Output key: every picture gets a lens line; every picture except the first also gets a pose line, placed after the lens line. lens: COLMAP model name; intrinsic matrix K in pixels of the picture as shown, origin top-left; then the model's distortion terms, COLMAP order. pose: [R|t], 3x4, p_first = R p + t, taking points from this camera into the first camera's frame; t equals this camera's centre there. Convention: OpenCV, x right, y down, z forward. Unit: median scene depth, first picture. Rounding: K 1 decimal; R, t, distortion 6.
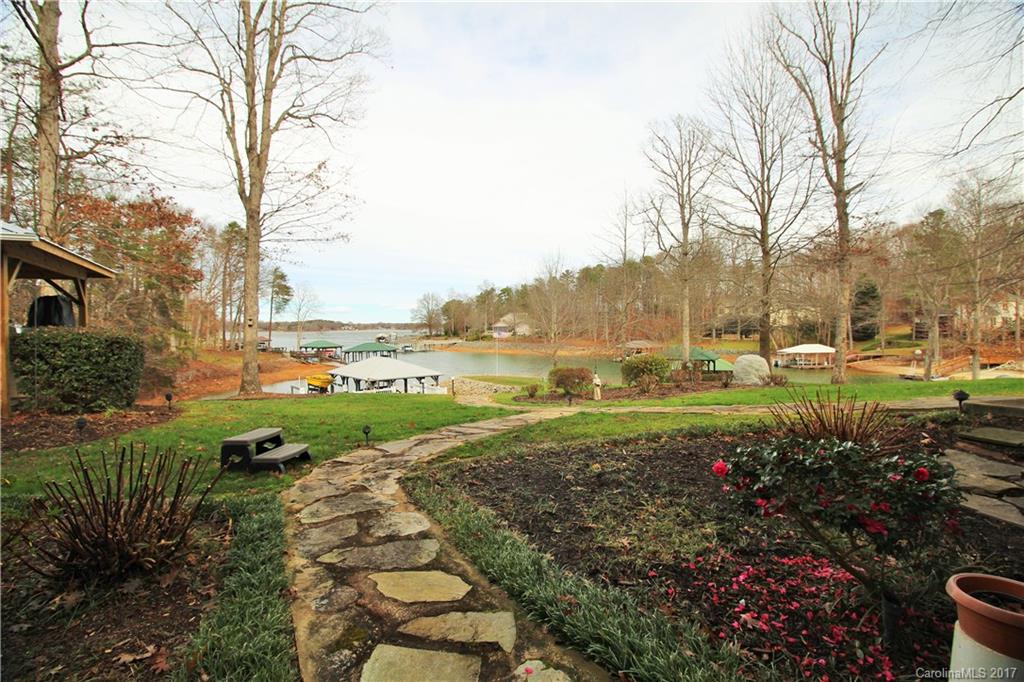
lens RADIAL K [[473.2, 0, 516.0], [0, 473.2, 331.8], [0, 0, 1]] dist [0.002064, -0.013583]
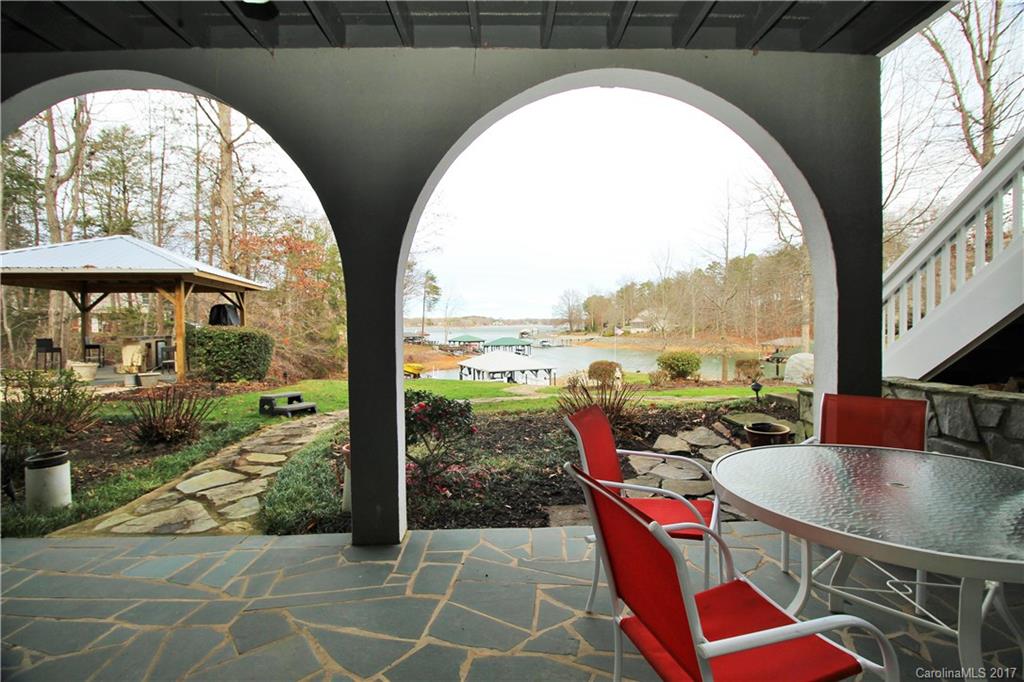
lens RADIAL K [[473.2, 0, 516.0], [0, 473.2, 331.8], [0, 0, 1]] dist [0.002064, -0.013583]
pose [[0.953530, 0.004221, -0.301269, 0.080657], [-0.001253, 0.999949, 0.010045, -0.001448], [0.301296, -0.009201, 0.953486, -0.034128]]
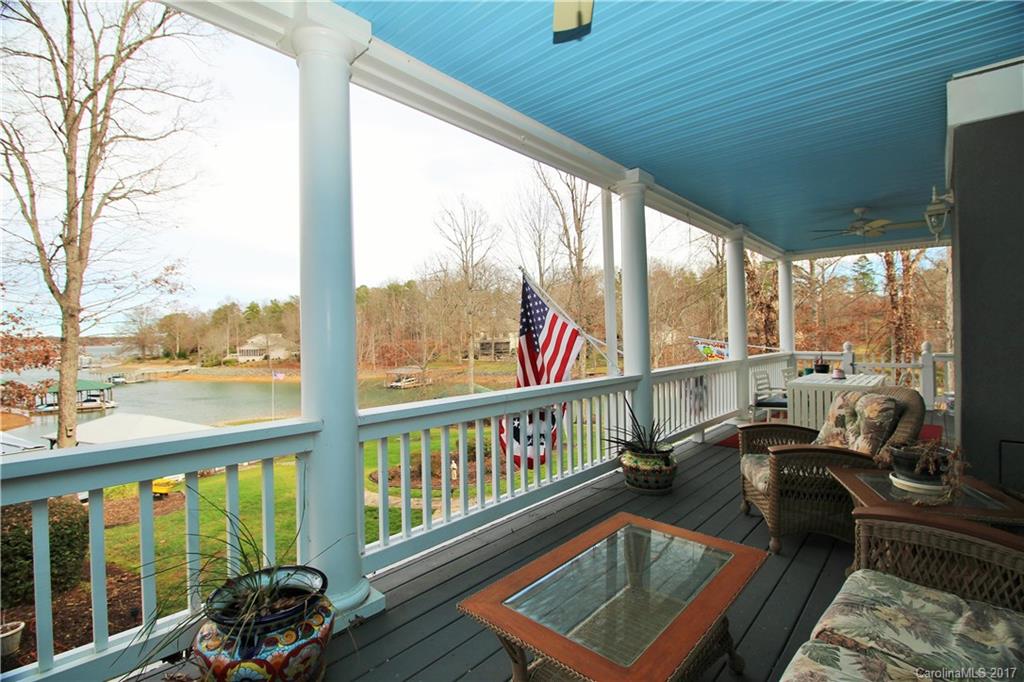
lens RADIAL K [[473.2, 0, 516.0], [0, 473.2, 331.8], [0, 0, 1]] dist [0.002064, -0.013583]
pose [[0.873001, 0.001461, 0.487715, -0.099553], [0.010631, 0.999701, -0.022023, -0.072090], [-0.487602, 0.024411, 0.872725, -0.079197]]
